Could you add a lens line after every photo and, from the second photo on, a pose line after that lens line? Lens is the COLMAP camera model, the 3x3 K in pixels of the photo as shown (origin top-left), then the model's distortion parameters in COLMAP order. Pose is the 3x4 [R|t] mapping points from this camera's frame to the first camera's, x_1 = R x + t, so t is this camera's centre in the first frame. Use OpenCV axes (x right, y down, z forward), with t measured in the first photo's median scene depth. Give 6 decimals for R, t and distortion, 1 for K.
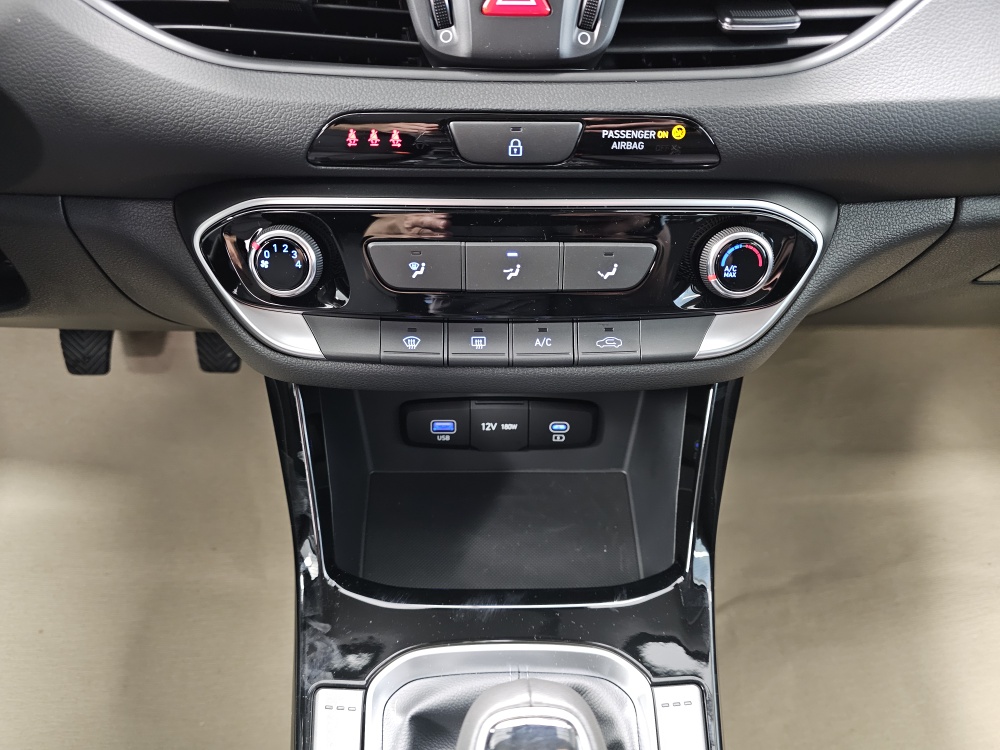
lens RADIAL K [[678.7, 0, 495.6], [0, 678.7, 366.2], [0, 0, 1]] dist [0.028089, -0.047388]
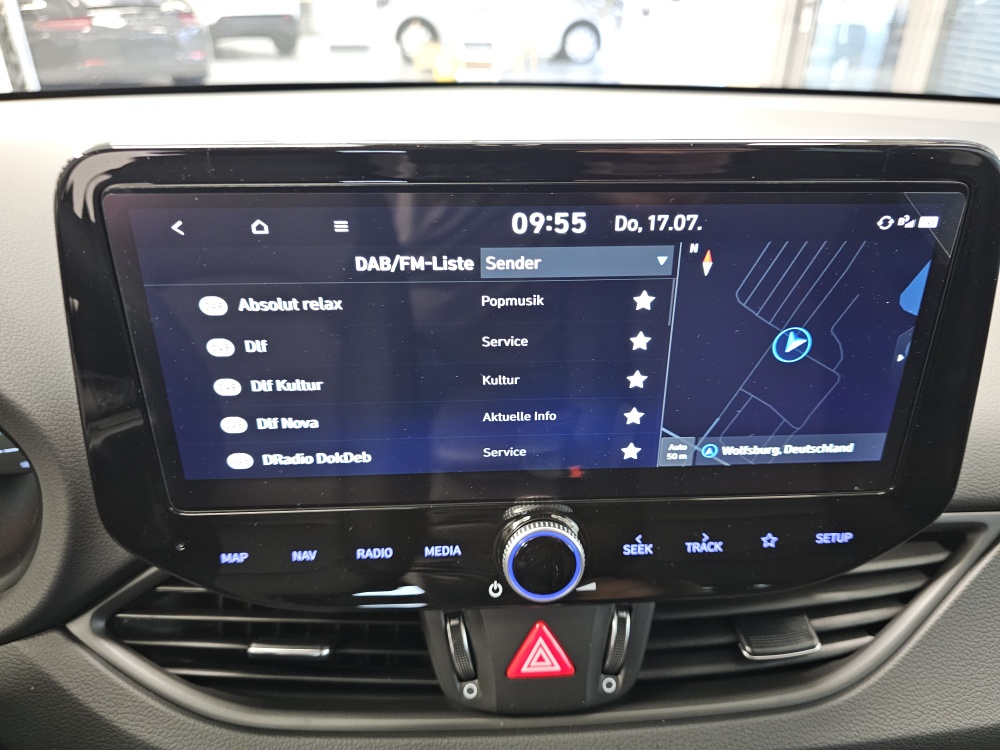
lens RADIAL K [[678.7, 0, 509.1], [0, 678.7, 358.4], [0, 0, 1]] dist [0.028089, -0.047388]
pose [[0.999059, -0.028234, 0.032925, -0.032791], [0.034229, 0.979455, -0.198736, -0.698071], [-0.026638, 0.199676, 0.979500, -0.063747]]
